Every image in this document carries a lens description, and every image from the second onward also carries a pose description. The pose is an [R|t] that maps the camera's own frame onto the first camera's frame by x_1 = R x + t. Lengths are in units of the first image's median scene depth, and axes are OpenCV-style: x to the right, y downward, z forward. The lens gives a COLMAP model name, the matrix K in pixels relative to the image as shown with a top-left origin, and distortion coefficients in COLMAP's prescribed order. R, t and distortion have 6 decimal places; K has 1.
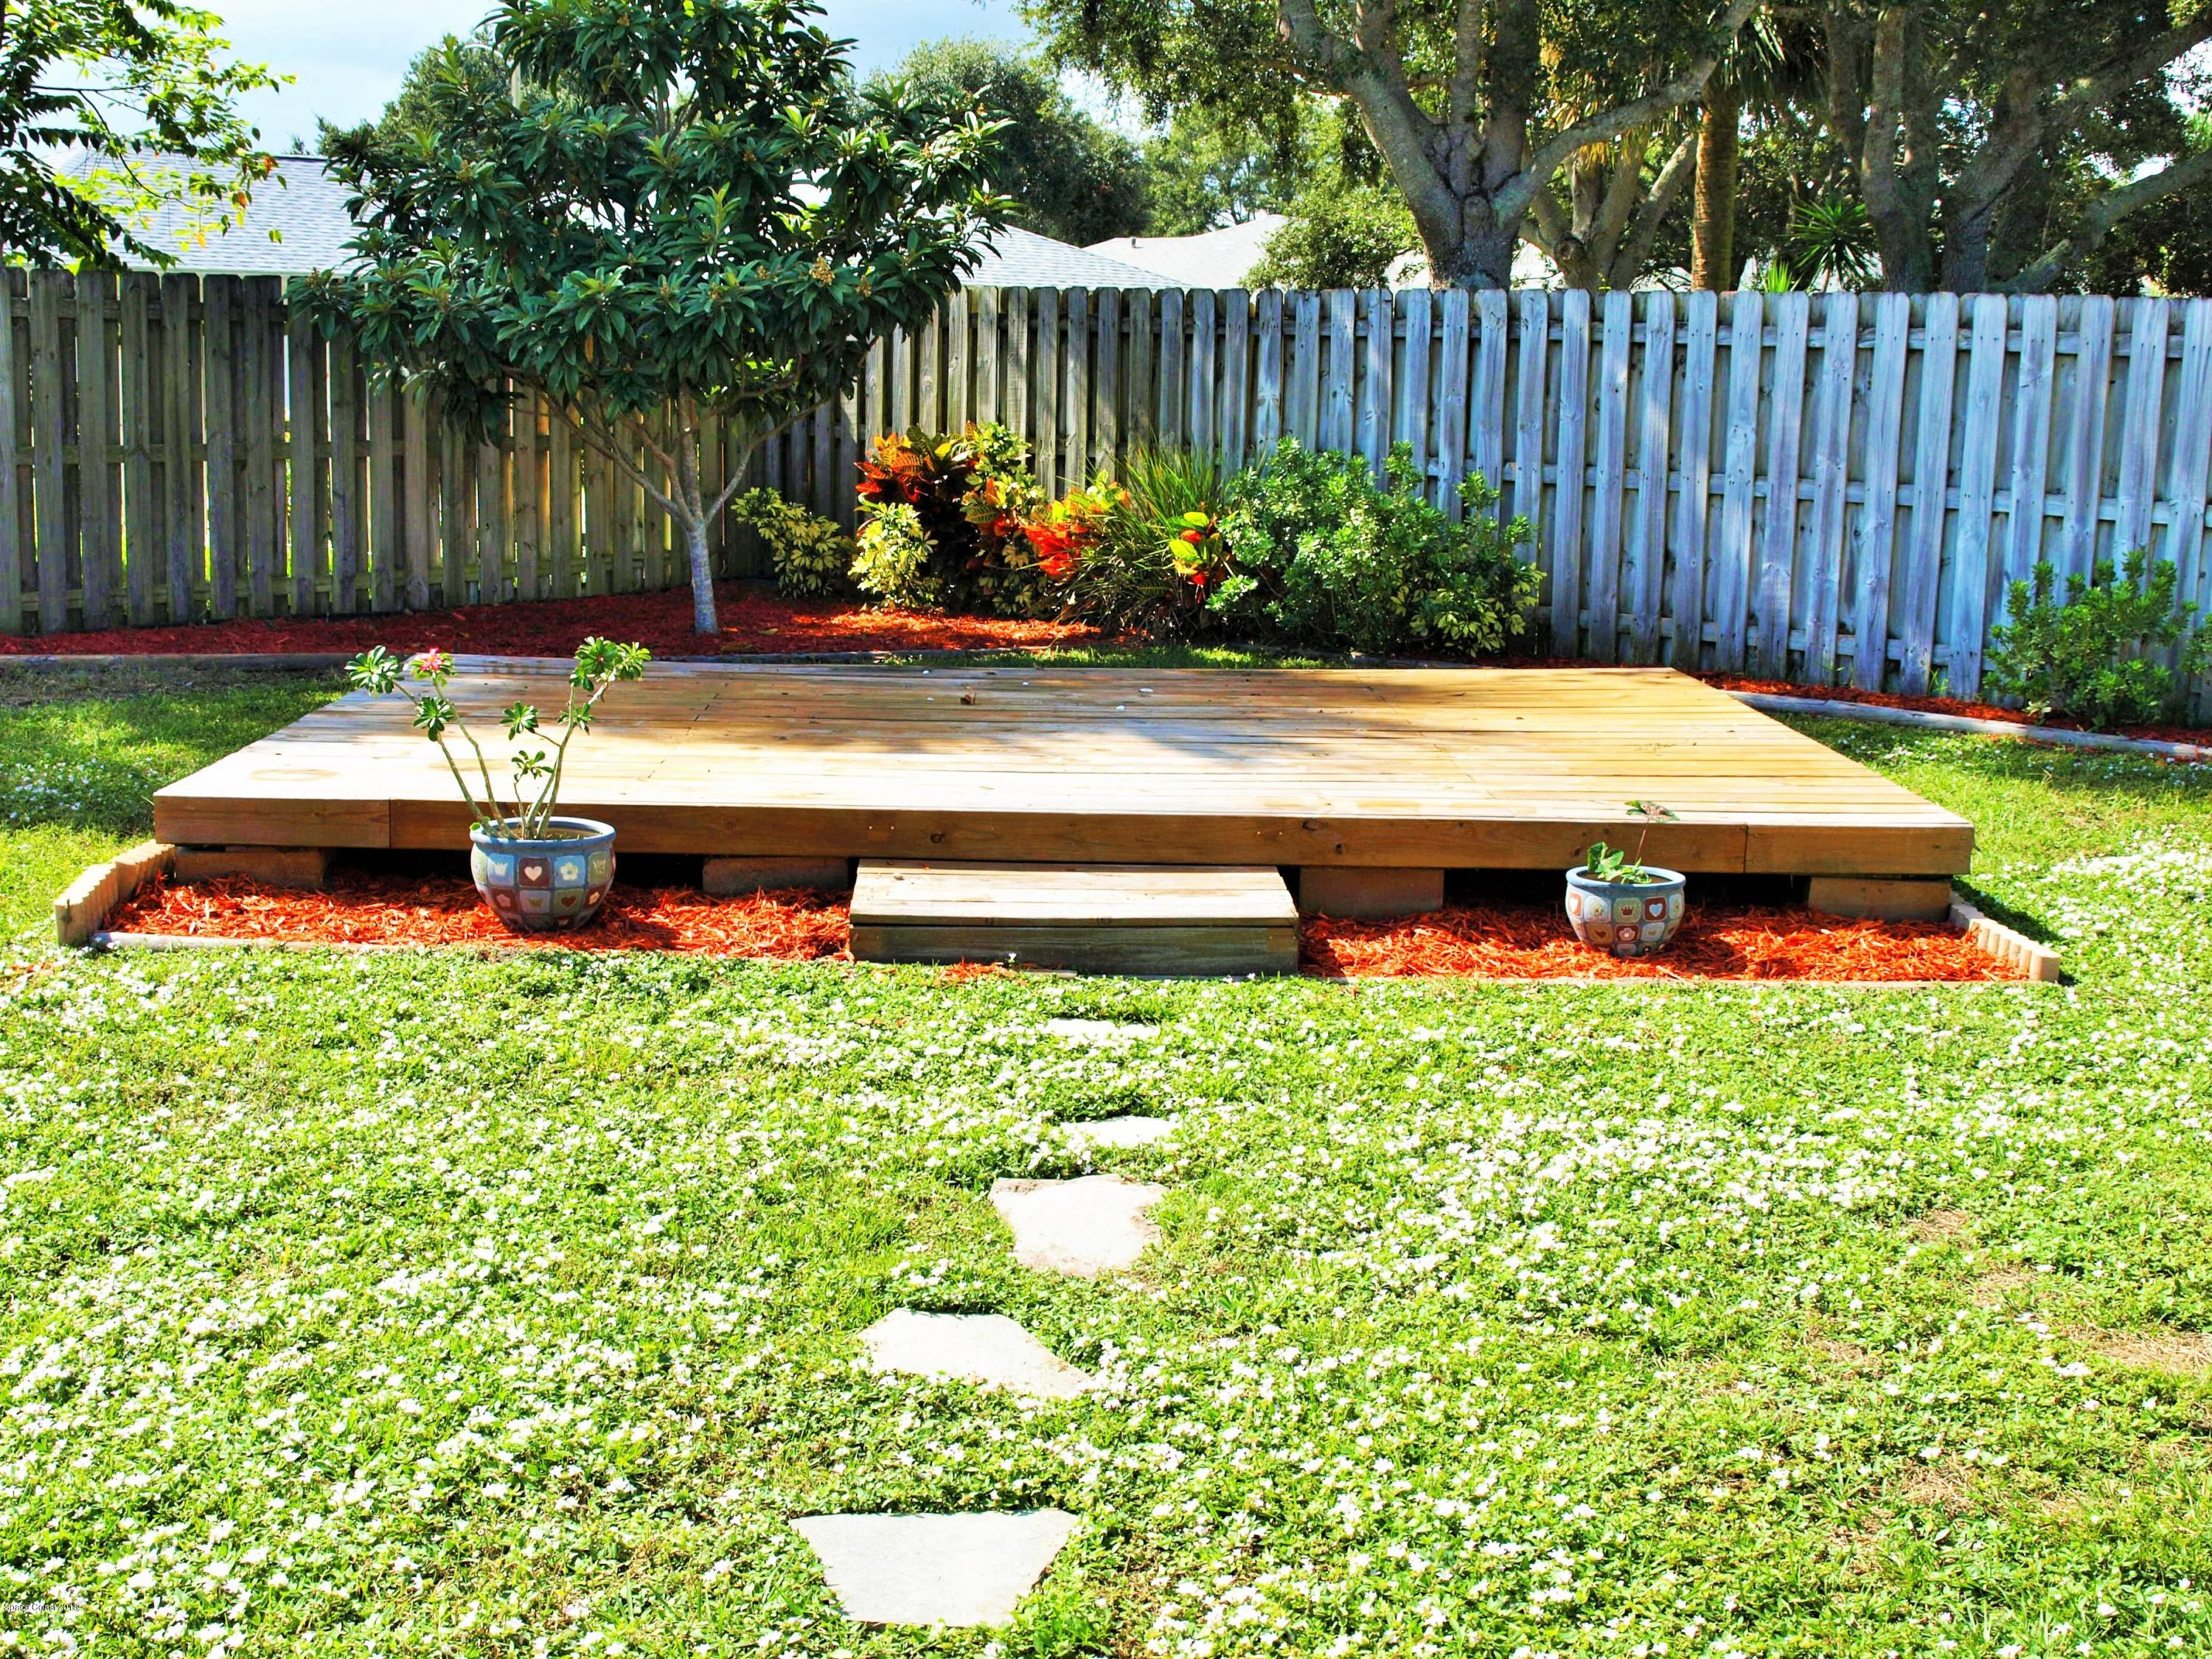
lens RADIAL K [[2663.4, 0, 1079.0], [0, 2663.4, 820.2], [0, 0, 1]] dist [-0.100937, 0.403518]
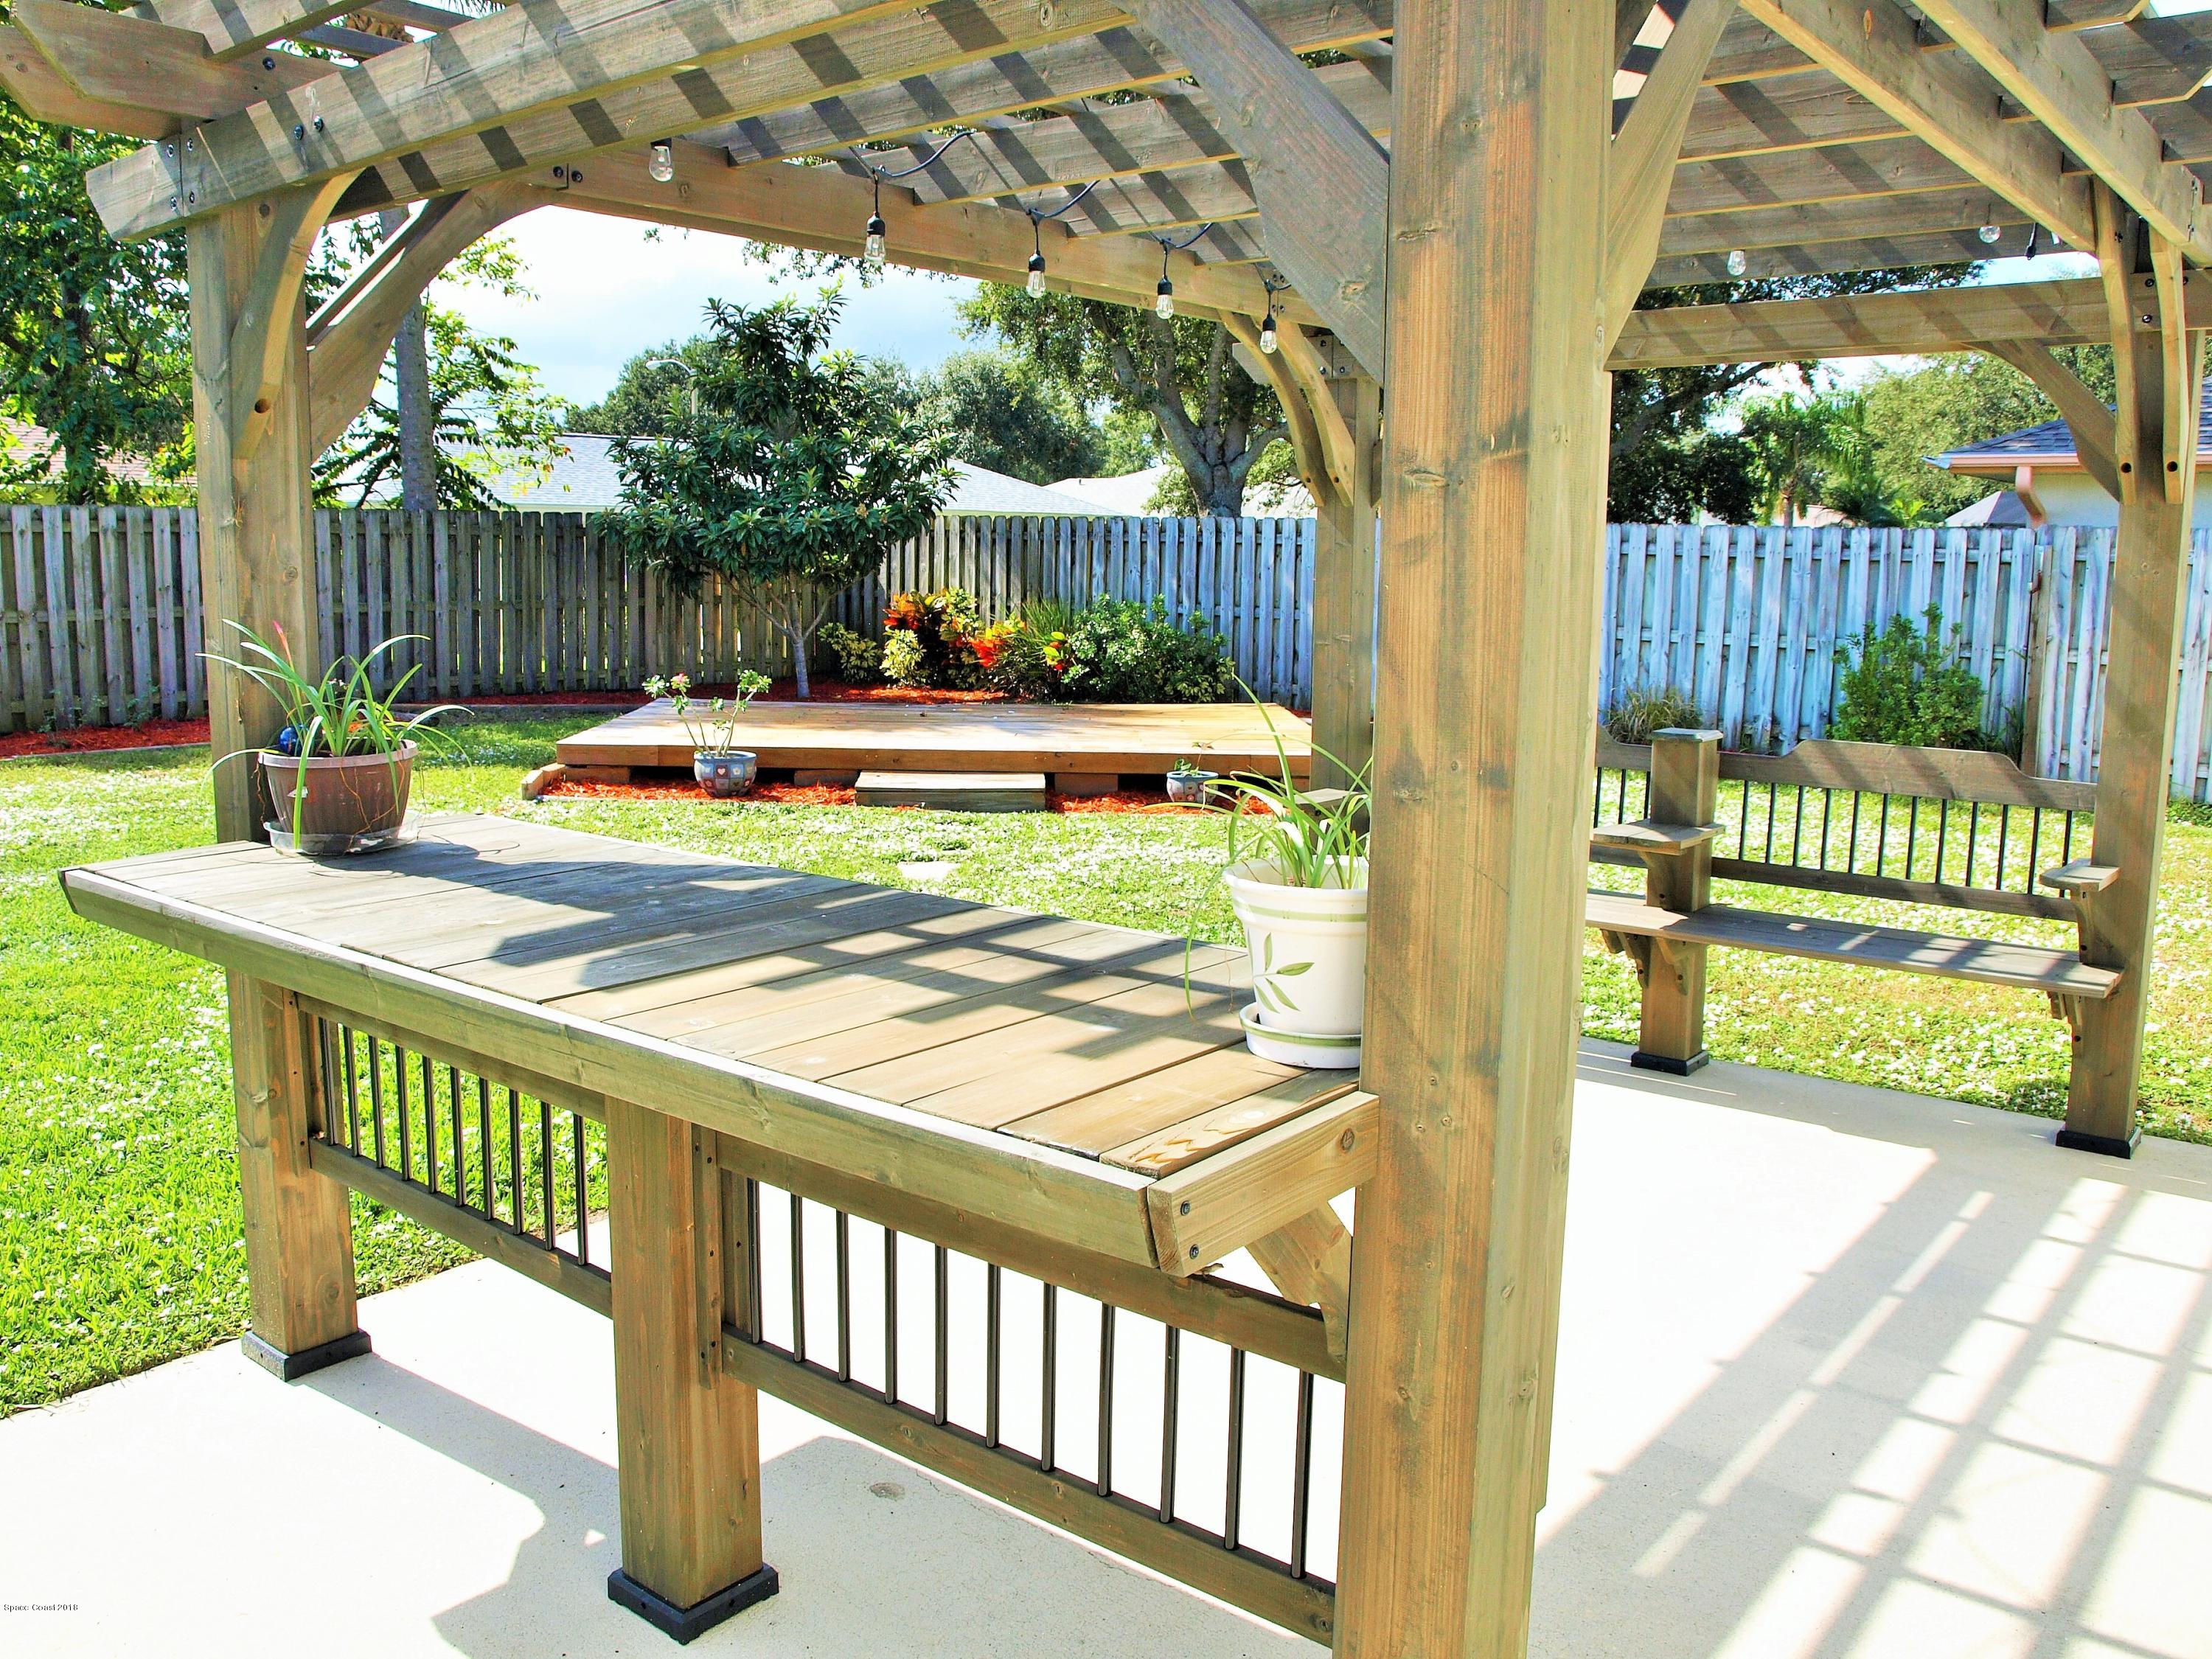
lens RADIAL K [[1792.7, 0, 1077.3], [0, 1792.7, 814.4], [0, 0, 1]] dist [-0.108826, 0.068570]
pose [[0.999977, -0.003716, 0.005611, 0.050173], [0.003869, 0.999615, -0.027467, 0.050983], [-0.005507, 0.027488, 0.999607, -0.289796]]
